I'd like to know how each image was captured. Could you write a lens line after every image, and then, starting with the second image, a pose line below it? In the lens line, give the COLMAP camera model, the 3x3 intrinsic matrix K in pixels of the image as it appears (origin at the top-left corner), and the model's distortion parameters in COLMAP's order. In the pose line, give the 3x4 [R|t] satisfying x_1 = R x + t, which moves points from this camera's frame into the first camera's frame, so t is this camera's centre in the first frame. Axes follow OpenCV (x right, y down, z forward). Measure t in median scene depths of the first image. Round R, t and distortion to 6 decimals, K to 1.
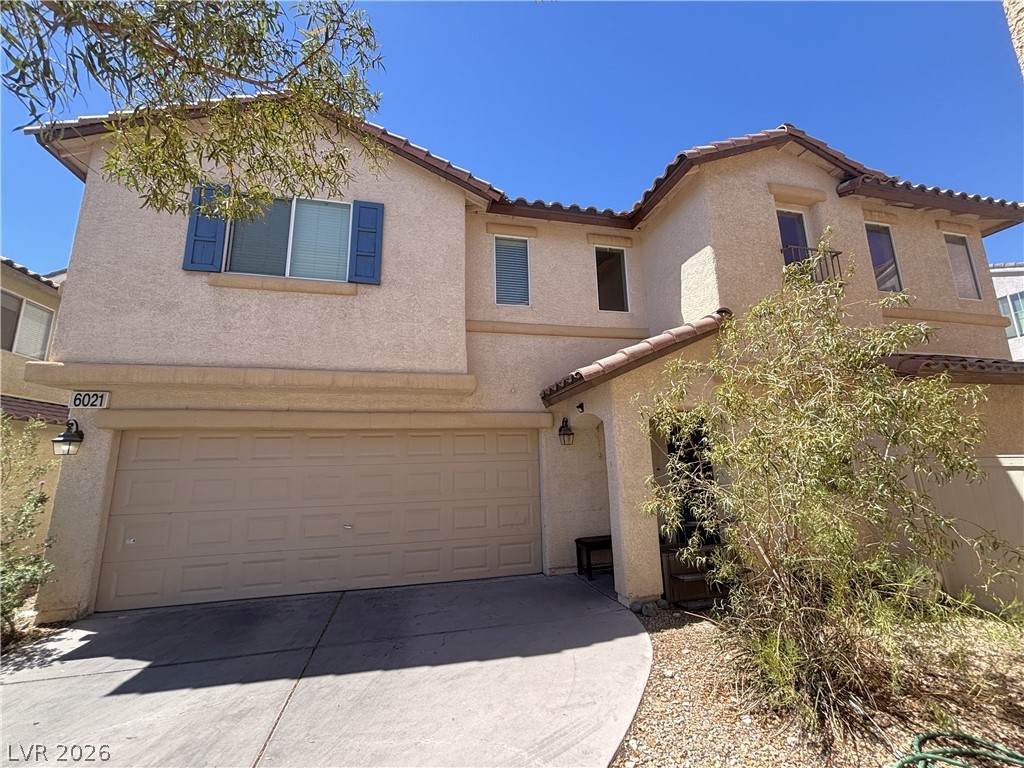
lens RADIAL K [[411.3, 0, 512.0], [0, 411.3, 384.0], [0, 0, 1]] dist [0.001900, -0.000095]
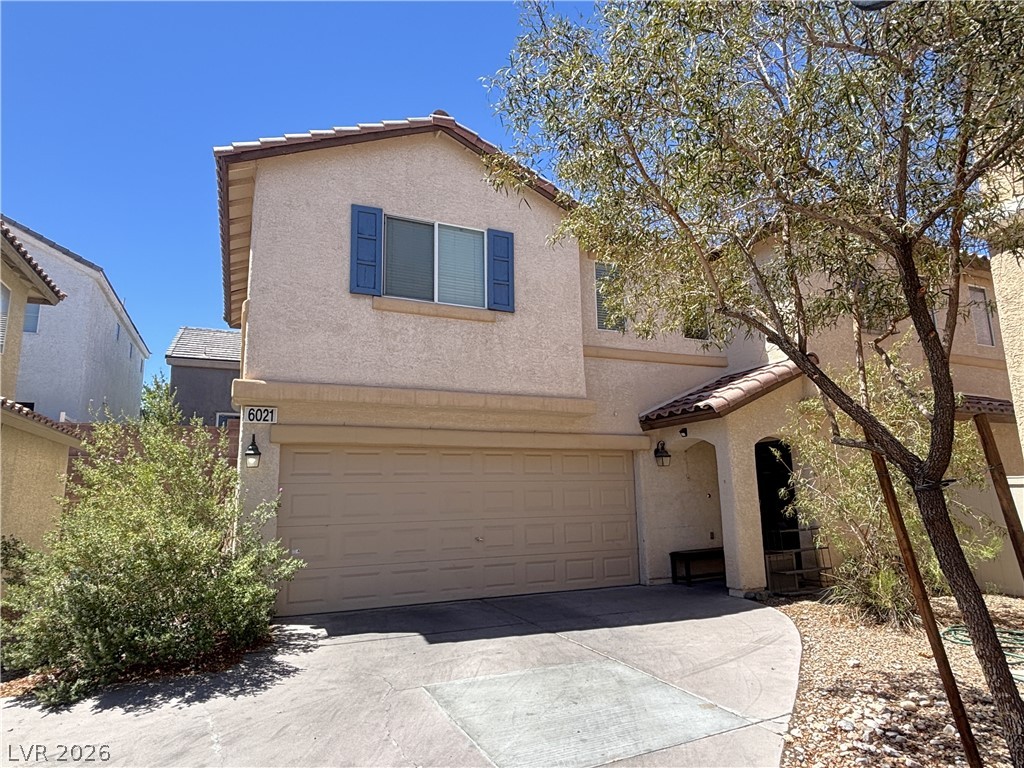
lens RADIAL K [[602.7, 0, 512.0], [0, 602.7, 384.0], [0, 0, 1]] dist [0.005742, -0.001022]
pose [[0.983931, 0.038048, 0.174446, -0.609563], [-0.038249, 0.999266, -0.002210, -0.054174], [-0.174402, -0.004498, 0.984664, -0.547376]]
